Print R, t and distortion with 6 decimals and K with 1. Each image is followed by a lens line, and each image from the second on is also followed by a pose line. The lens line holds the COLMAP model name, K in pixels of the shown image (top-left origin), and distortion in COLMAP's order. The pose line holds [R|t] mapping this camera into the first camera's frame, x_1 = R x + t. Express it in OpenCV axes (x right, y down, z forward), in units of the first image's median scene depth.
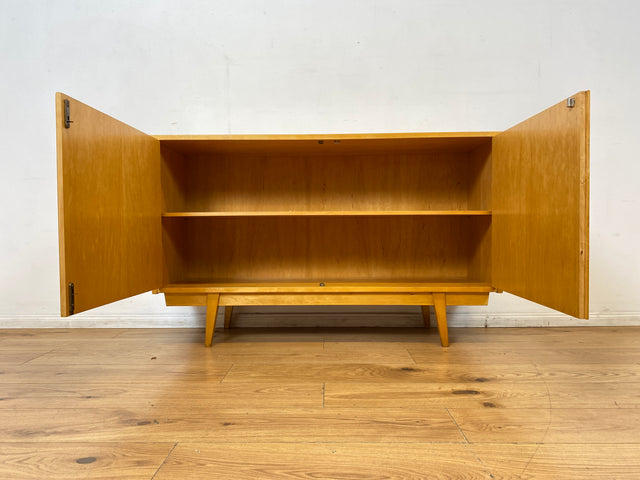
lens RADIAL K [[490.3, 0, 318.3], [0, 490.3, 239.0], [0, 0, 1]] dist [0.038422, -0.045902]
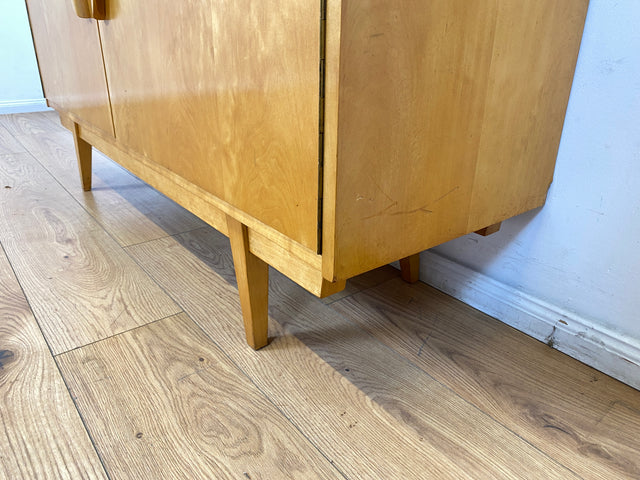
lens RADIAL K [[490.3, 0, 310.9], [0, 490.3, 232.4], [0, 0, 1]] dist [0.038422, -0.045902]
pose [[0.624423, 0.320134, -0.712467, 0.577715], [-0.031135, 0.921626, 0.386829, -0.020393], [0.780466, -0.219362, 0.585452, 0.887665]]
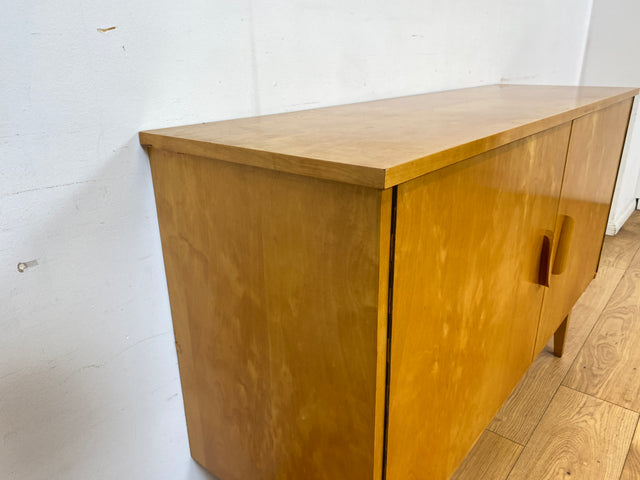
lens RADIAL K [[490.3, 0, 323.9], [0, 490.3, 243.2], [0, 0, 1]] dist [0.038422, -0.045902]
pose [[0.613729, -0.282872, 0.737102, -0.595115], [0.024210, 0.939916, 0.340546, -0.277238], [-0.789145, -0.191158, 0.583702, 0.928023]]
